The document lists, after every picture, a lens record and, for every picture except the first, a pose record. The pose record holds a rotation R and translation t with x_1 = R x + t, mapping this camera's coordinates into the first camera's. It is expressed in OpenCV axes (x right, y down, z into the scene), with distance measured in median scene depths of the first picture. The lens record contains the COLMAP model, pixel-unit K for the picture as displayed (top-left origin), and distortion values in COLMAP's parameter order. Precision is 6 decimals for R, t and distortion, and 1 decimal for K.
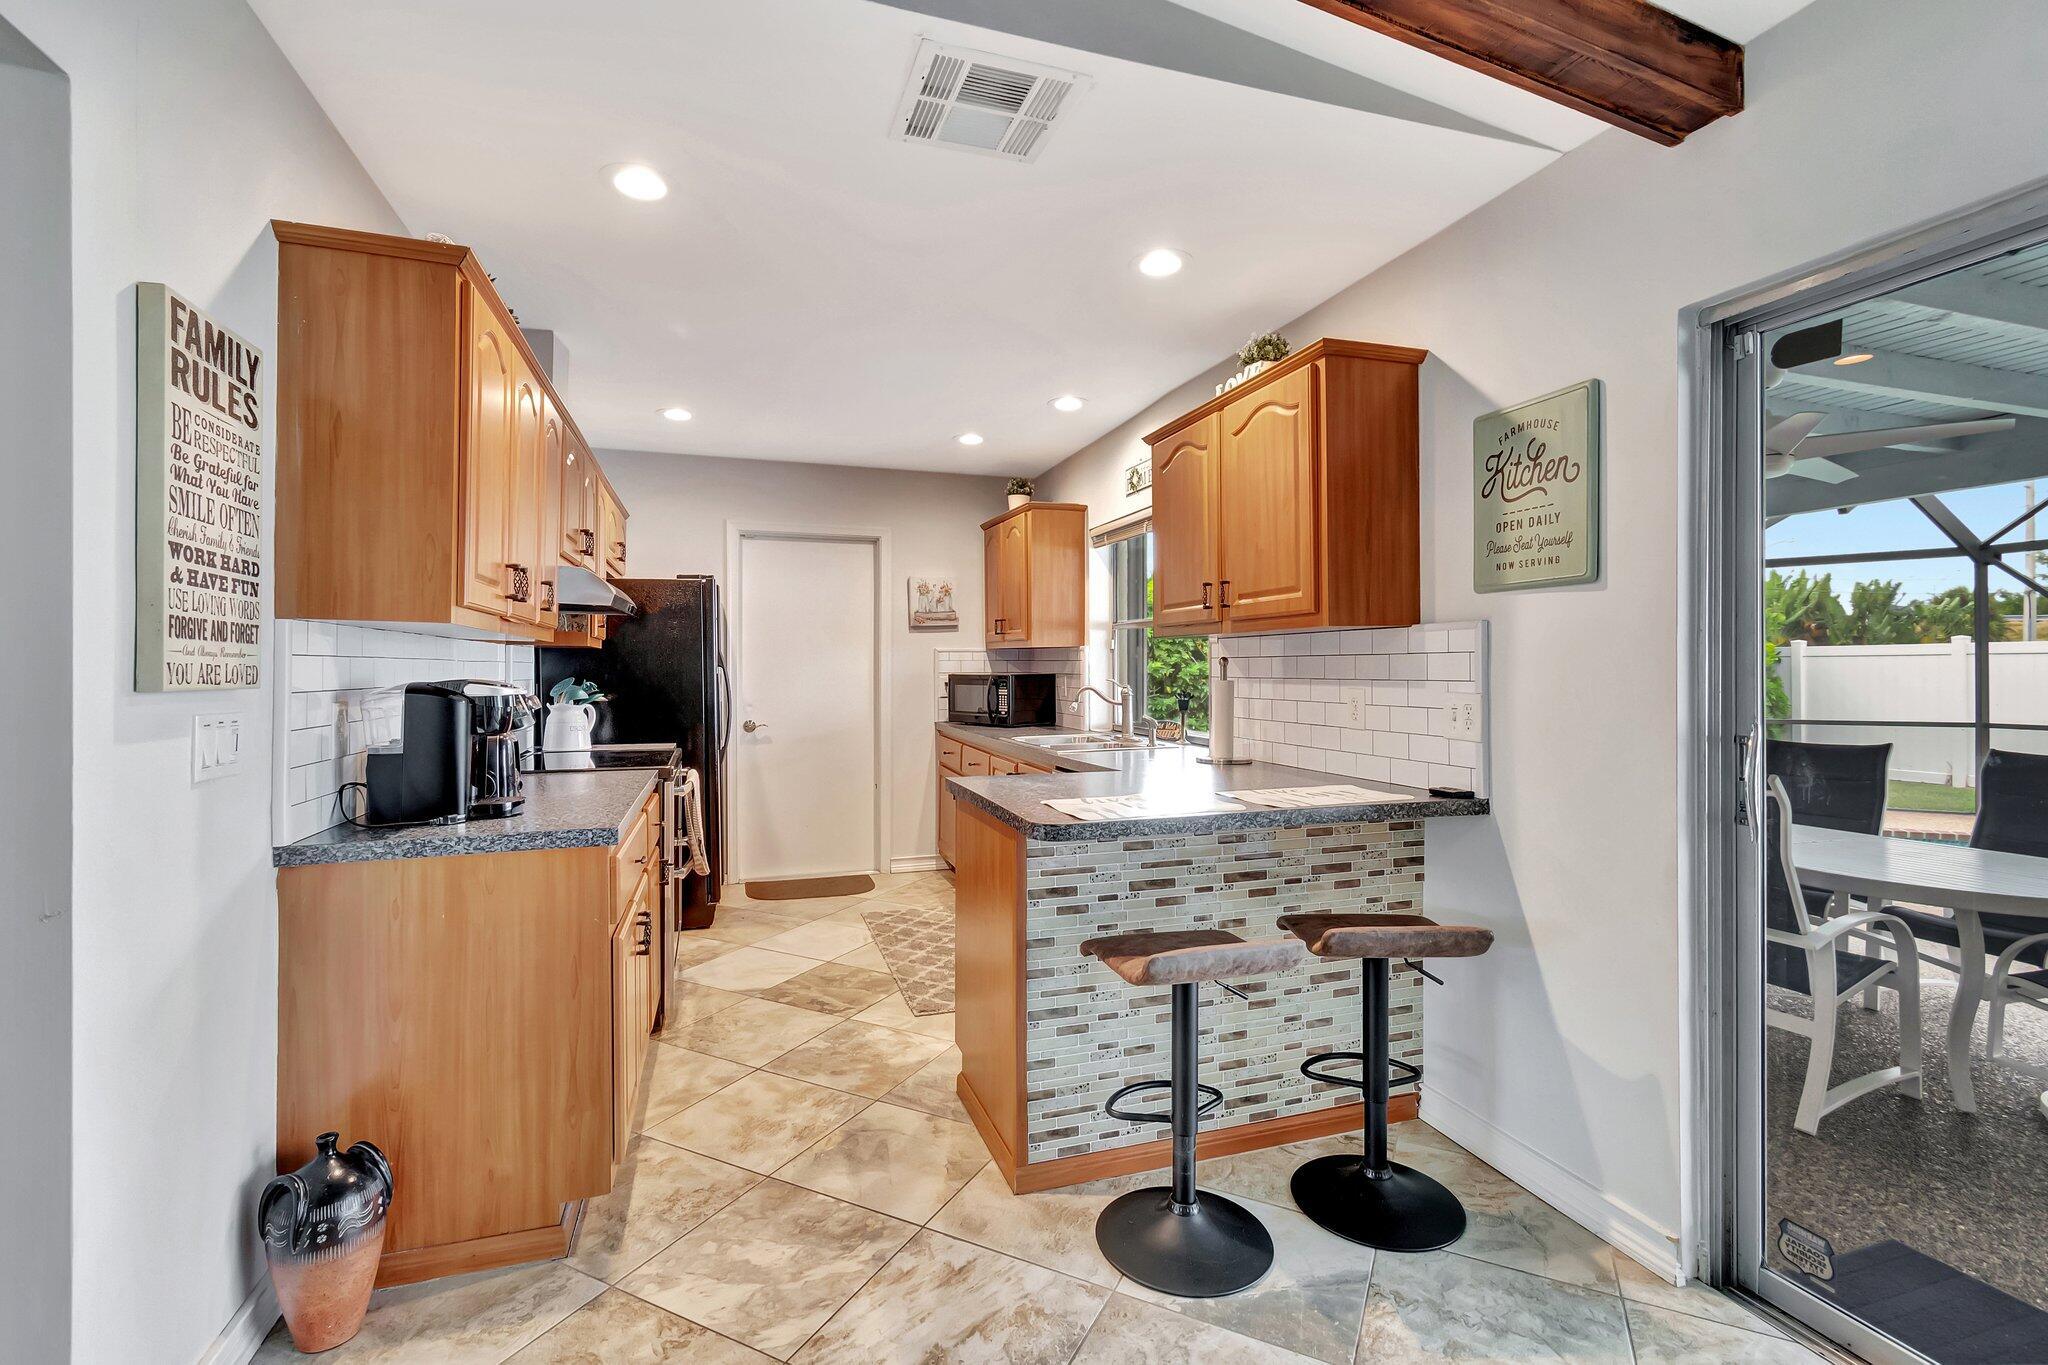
lens RADIAL K [[920.0, 0, 1018.5], [0, 920.0, 681.0], [0, 0, 1]] dist [0.010244, -0.002699]
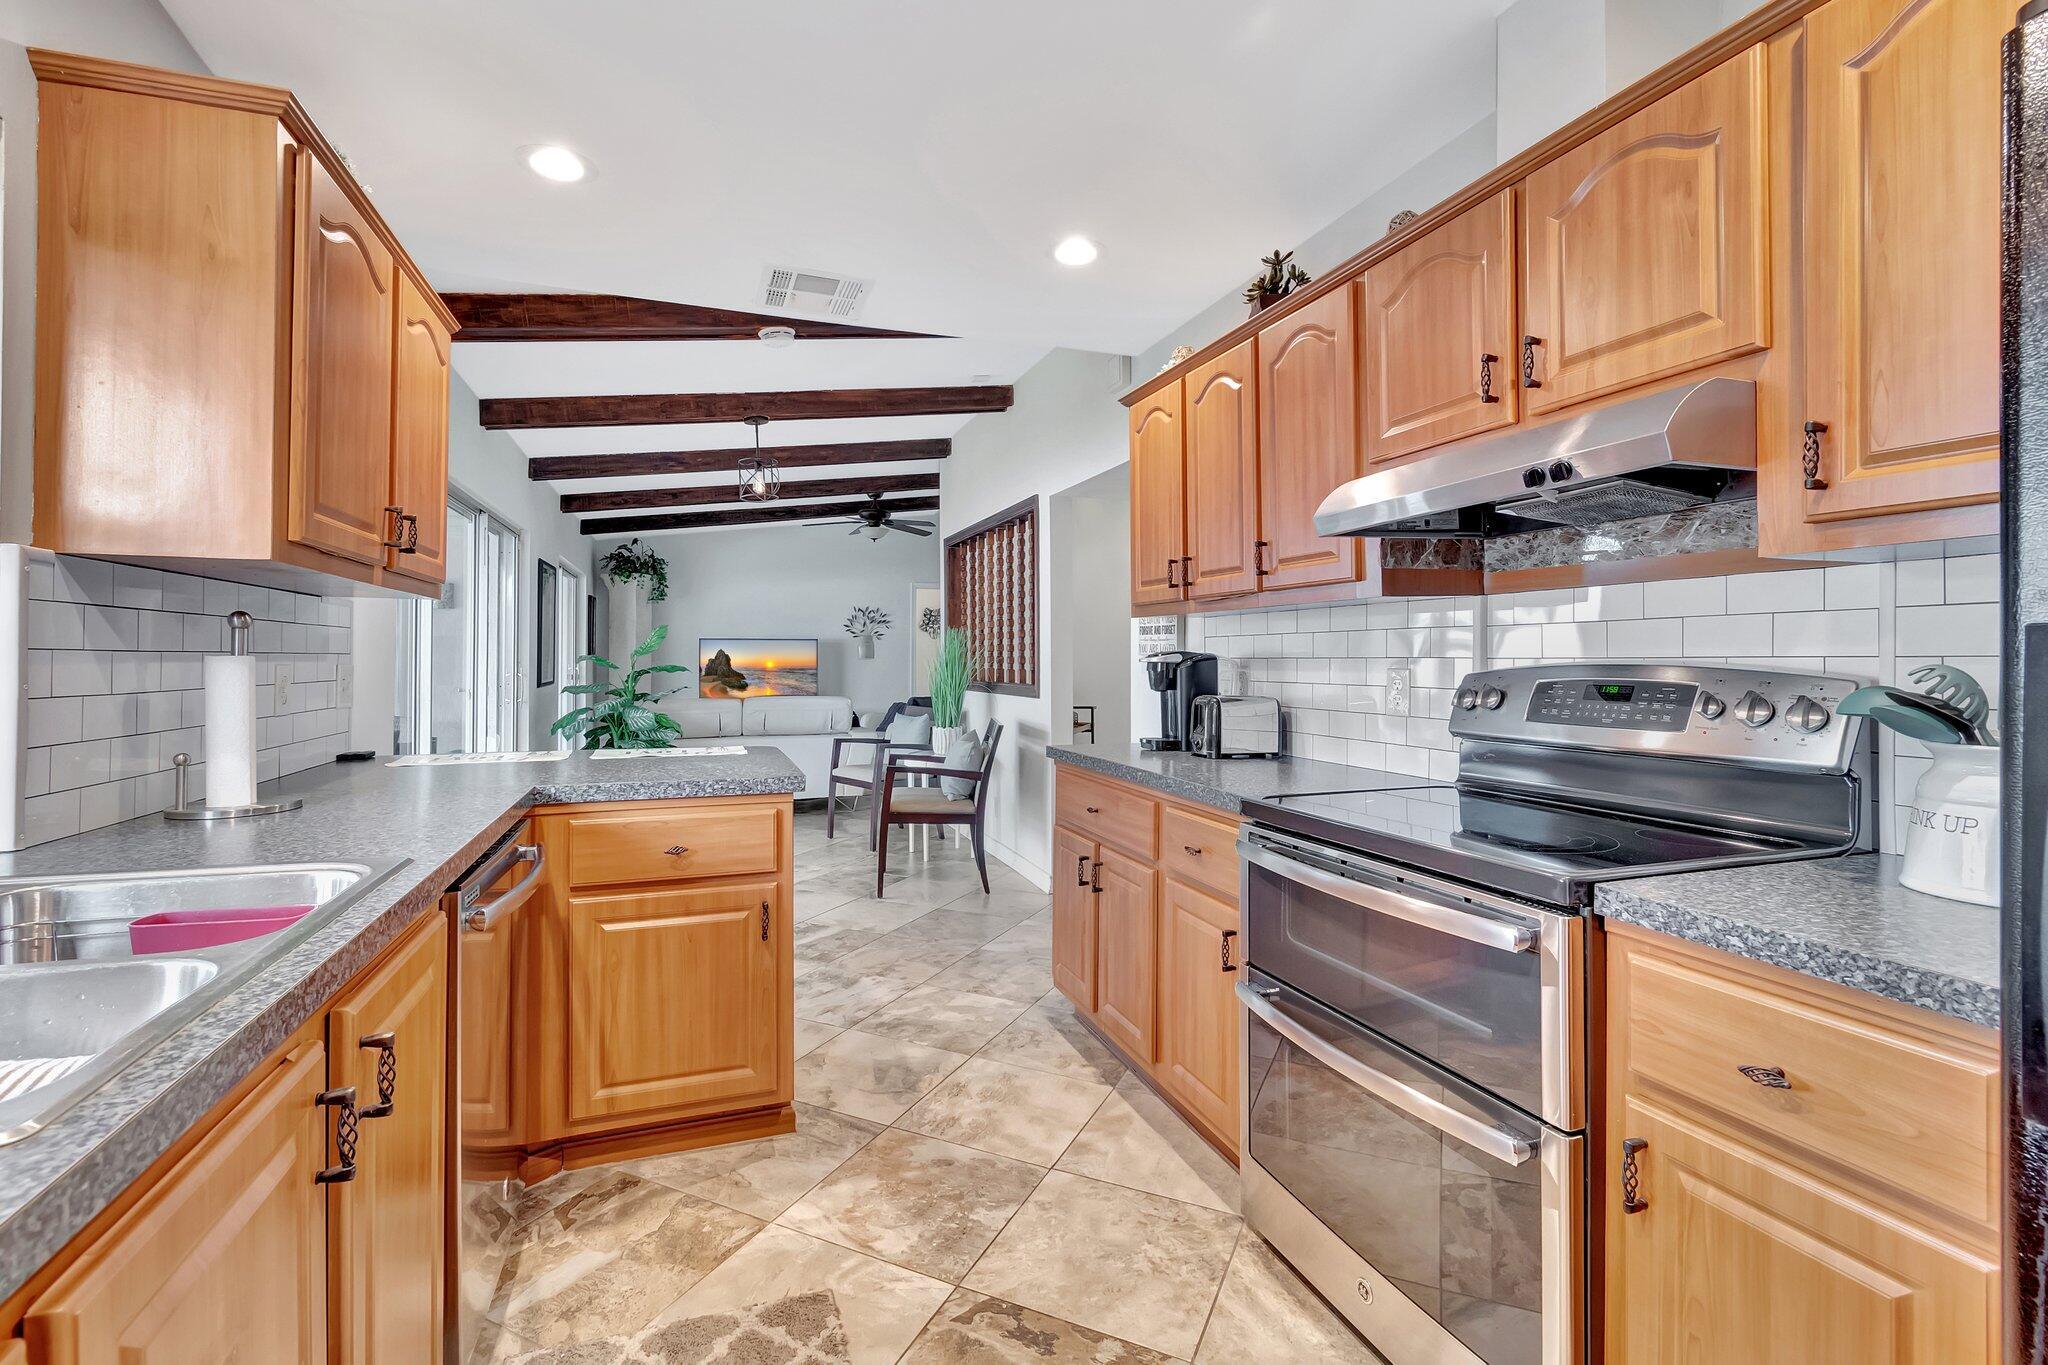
lens RADIAL K [[920.0, 0, 1016.2], [0, 920.0, 654.7], [0, 0, 1]] dist [0.010244, -0.002699]
pose [[-0.999601, 0.000664, -0.028228, -0.161051], [0.000461, 0.999974, 0.007196, -0.003165], [0.028232, 0.007180, -0.999576, 1.210702]]
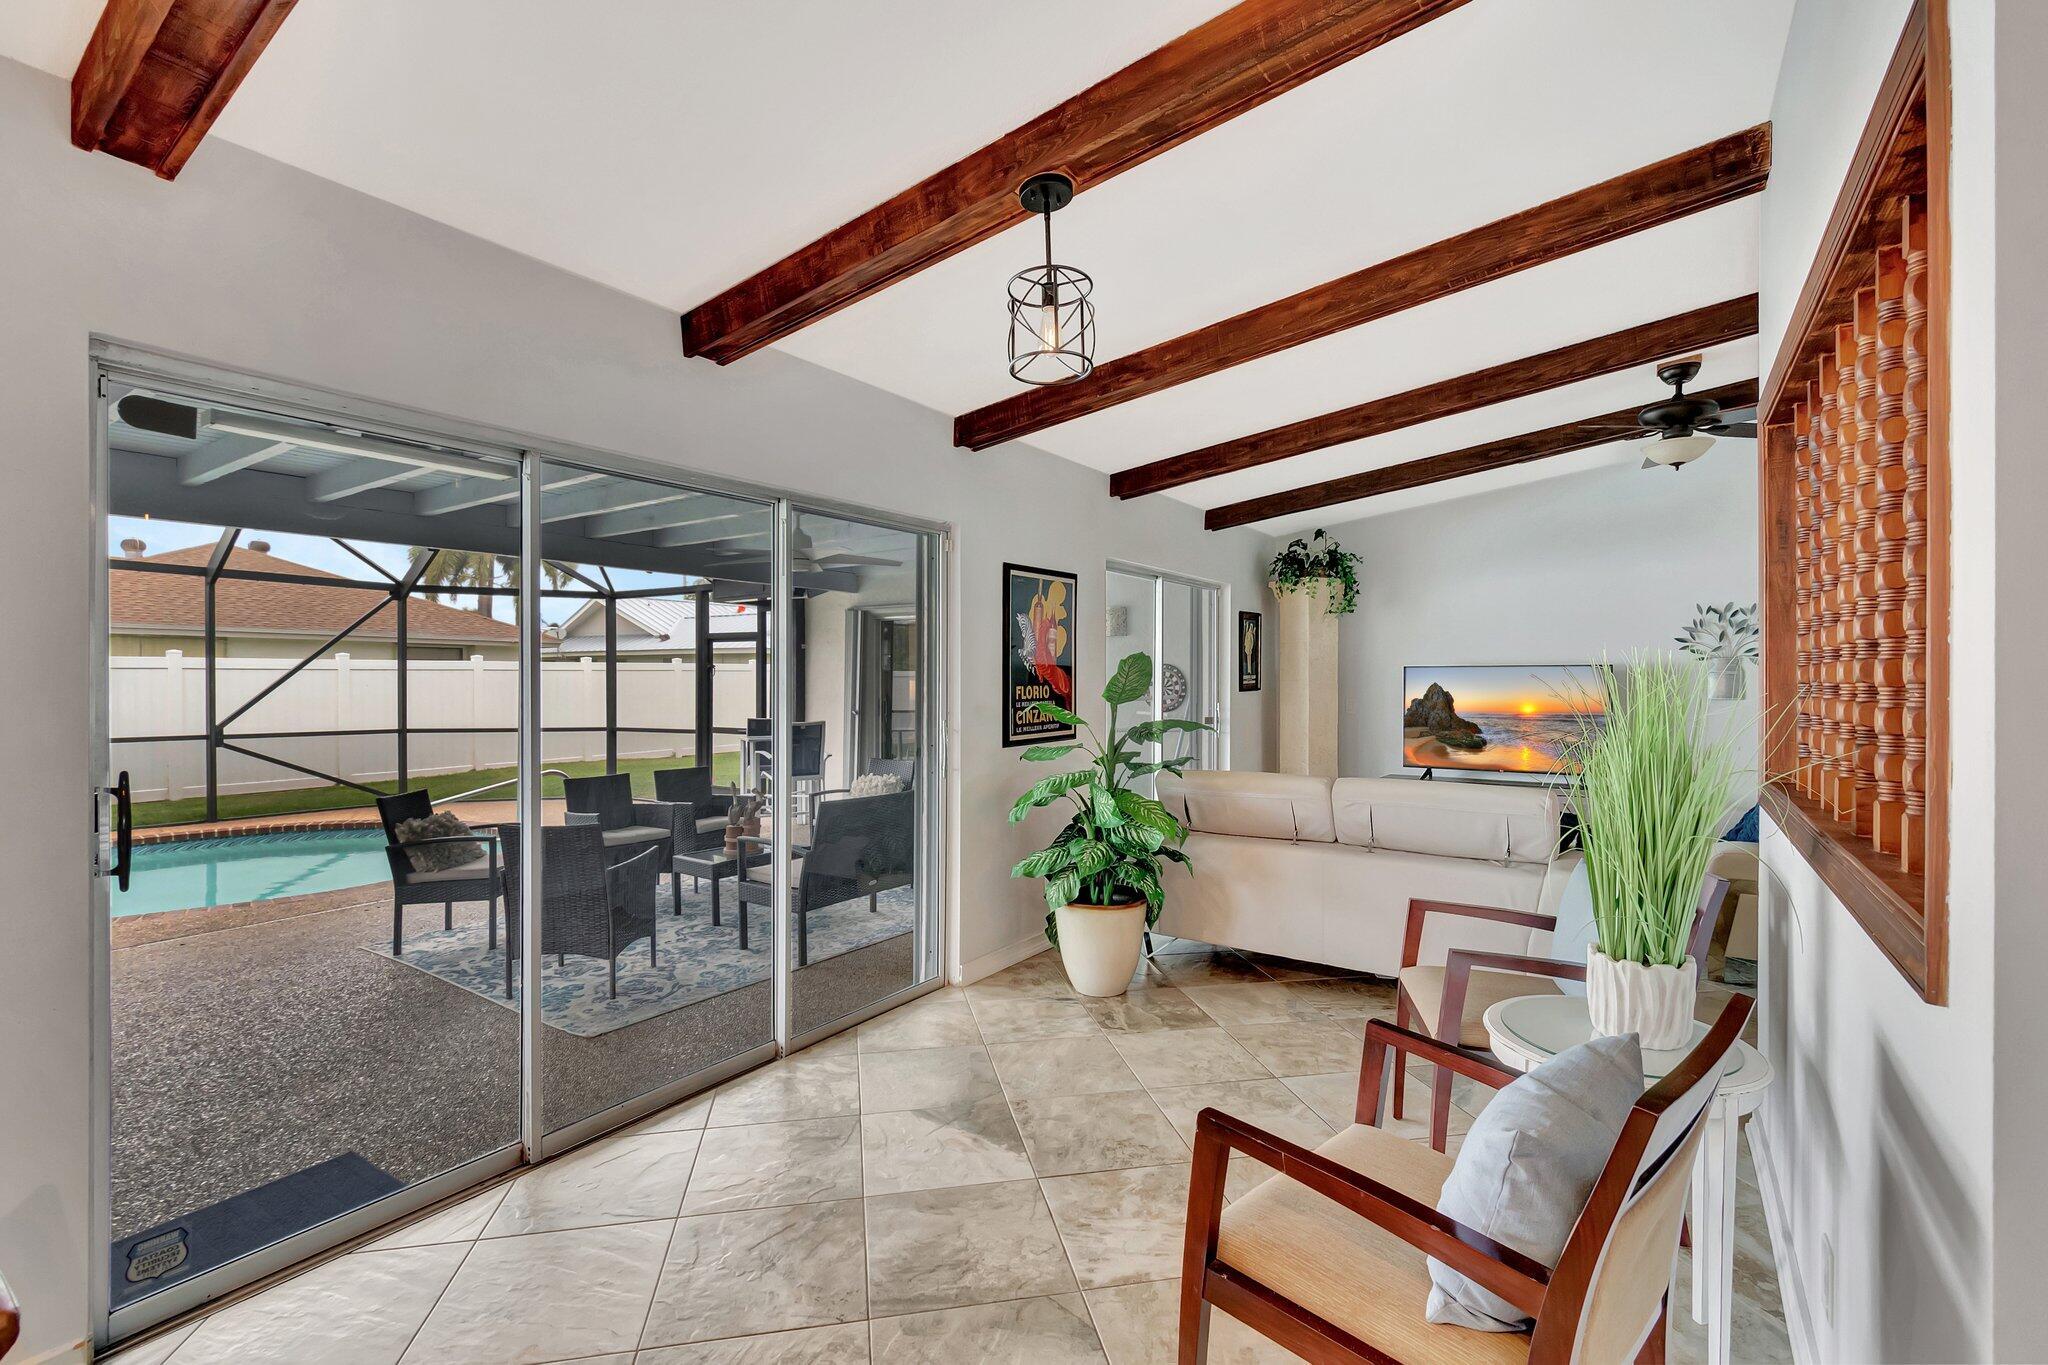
lens RADIAL K [[920.0, 0, 1005.7], [0, 920.0, 685.7], [0, 0, 1]] dist [0.010244, -0.002699]
pose [[-0.604946, -0.005766, 0.796246, -0.261241], [0.008705, 0.999866, 0.013853, -0.022711], [-0.796219, 0.015311, -0.604815, 0.366187]]
